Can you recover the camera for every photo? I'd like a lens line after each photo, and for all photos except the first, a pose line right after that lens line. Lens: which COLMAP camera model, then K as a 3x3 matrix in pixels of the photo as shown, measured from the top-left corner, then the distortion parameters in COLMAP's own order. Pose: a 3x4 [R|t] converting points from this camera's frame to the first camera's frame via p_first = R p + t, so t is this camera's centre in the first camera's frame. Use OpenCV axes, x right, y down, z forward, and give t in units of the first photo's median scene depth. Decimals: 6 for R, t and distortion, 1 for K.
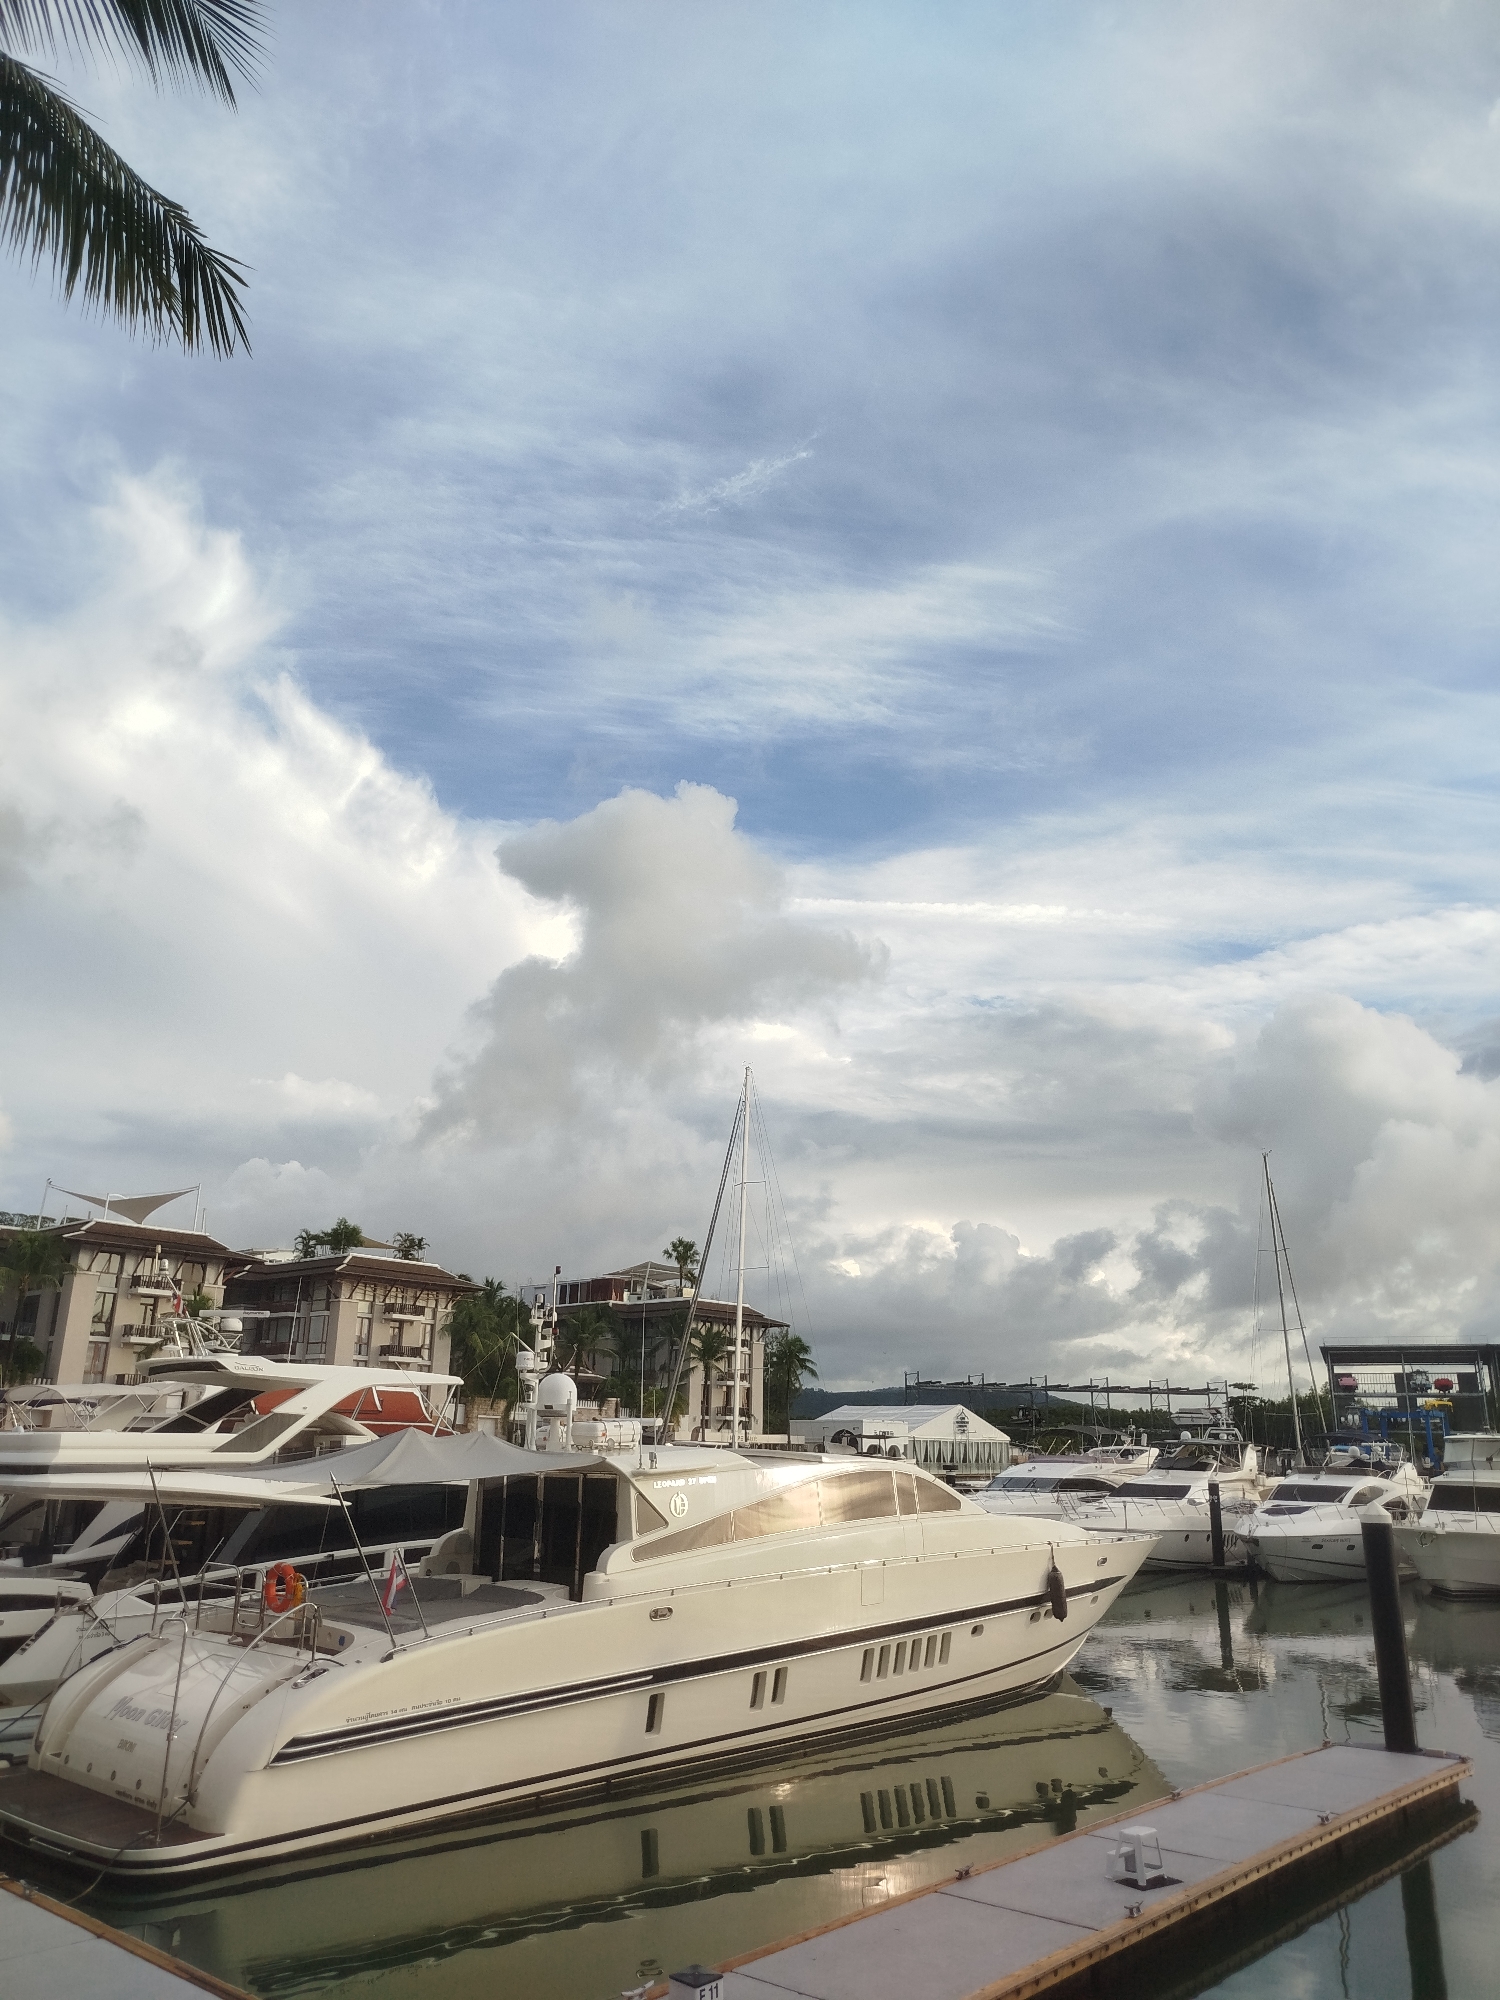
lens RADIAL K [[1422.4, 0, 767.1], [0, 1422.4, 1026.0], [0, 0, 1]] dist [-0.015664, 0.011097]
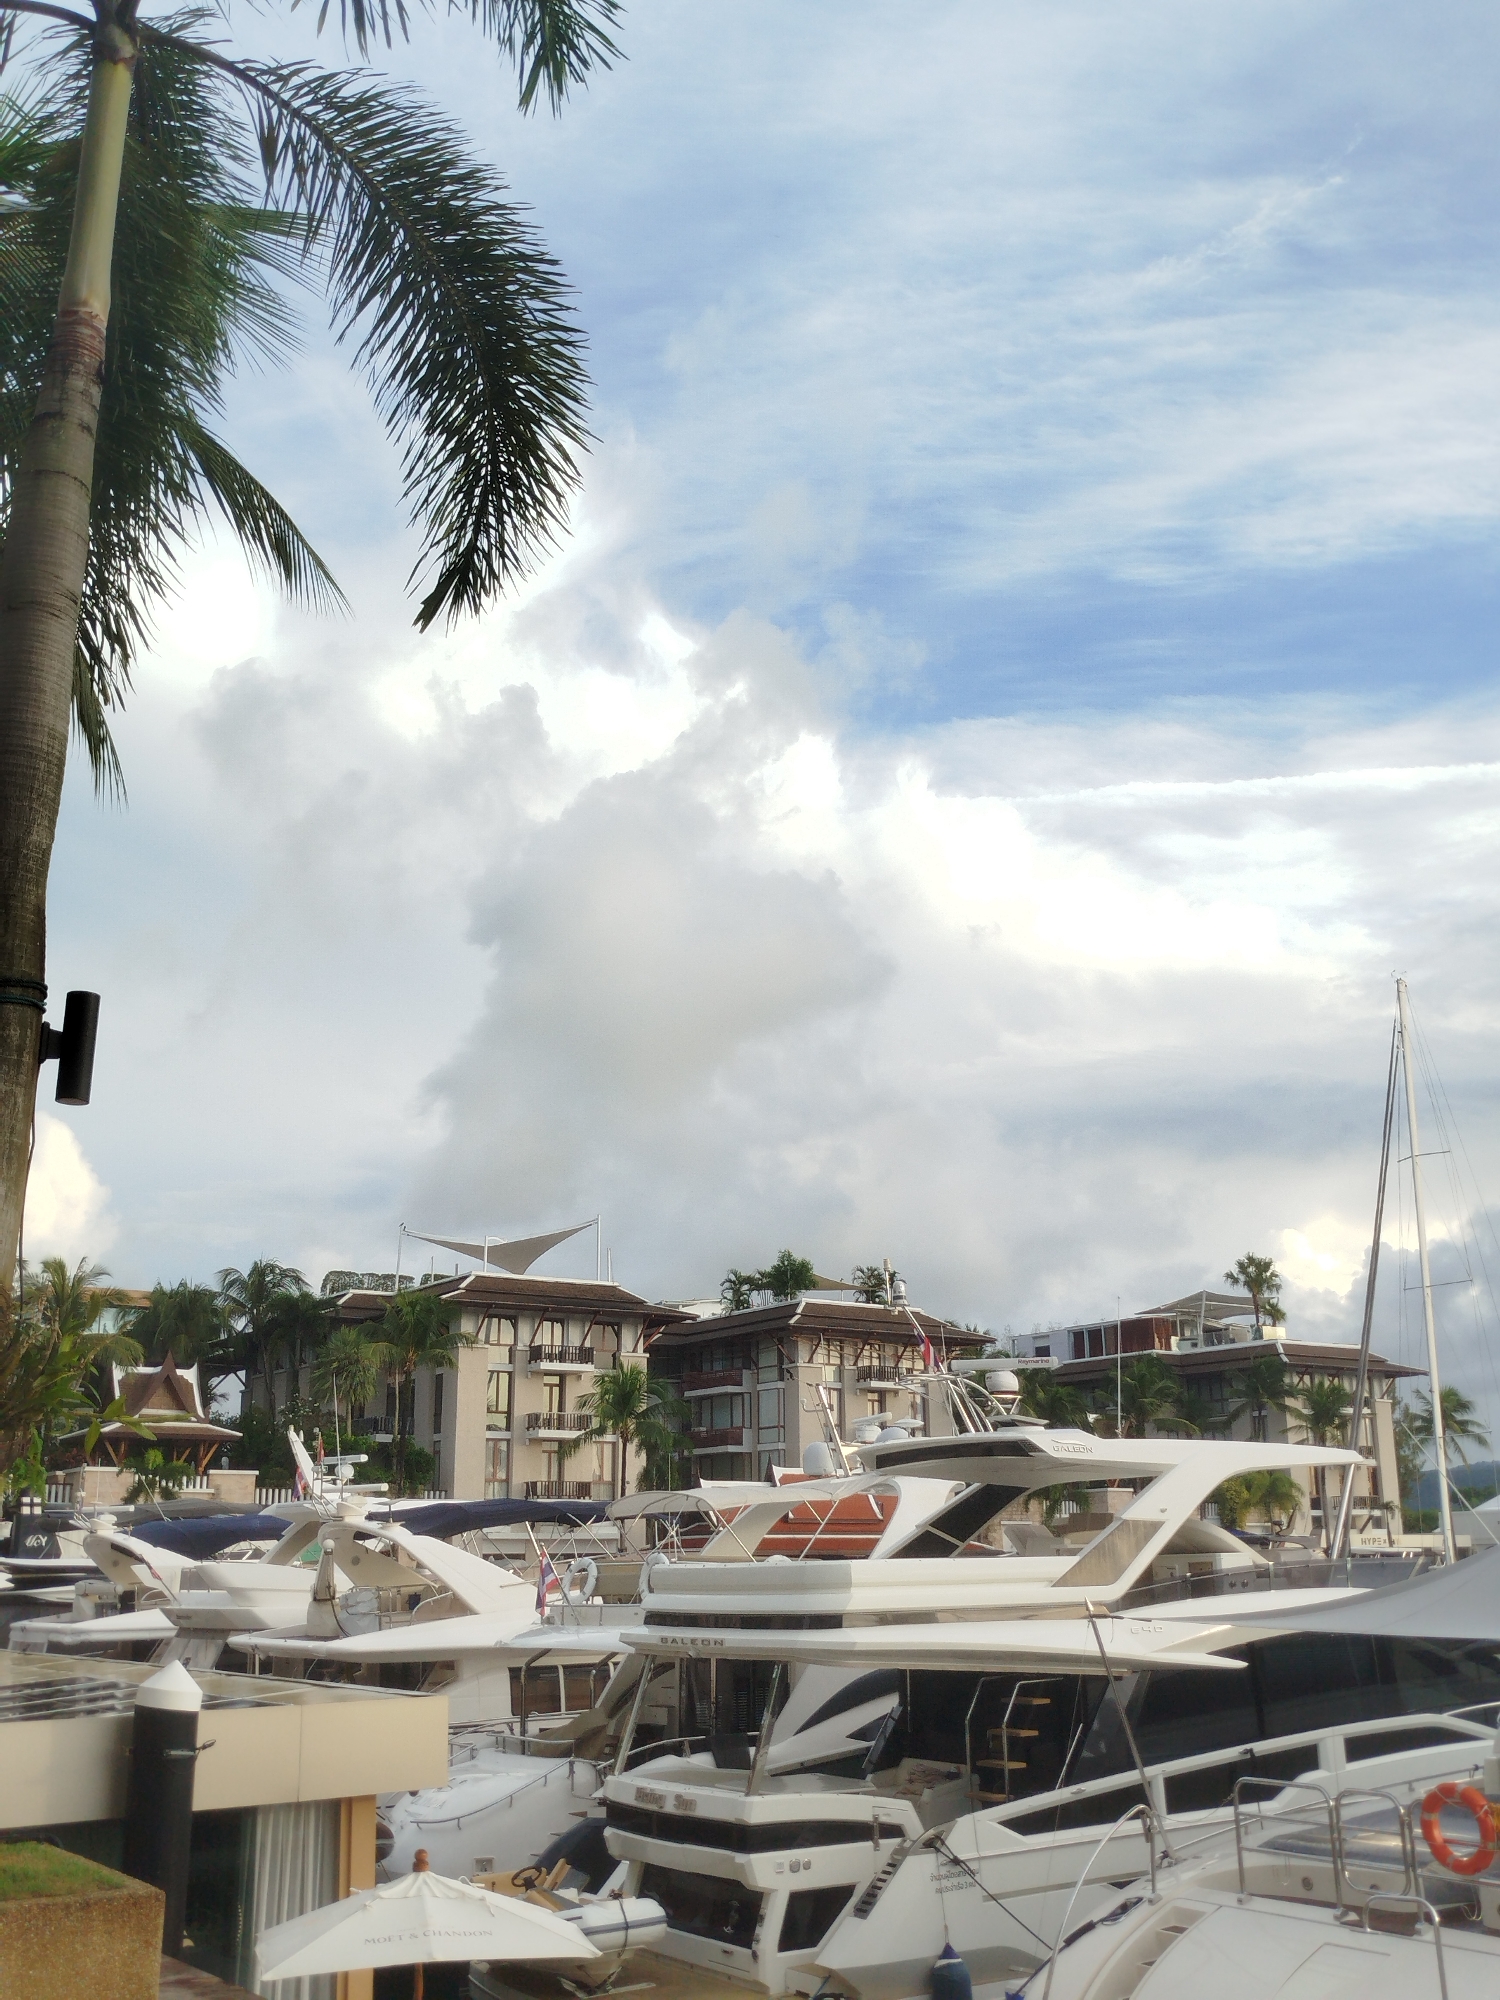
lens RADIAL K [[1984.7, 0, 761.2], [0, 1984.7, 982.1], [0, 0, 1]] dist [-0.002771, 0.000000]
pose [[0.967978, -0.094210, -0.232685, -0.125220], [0.094927, 0.995451, -0.008139, 0.014902], [0.232393, -0.014210, 0.972518, 0.058710]]
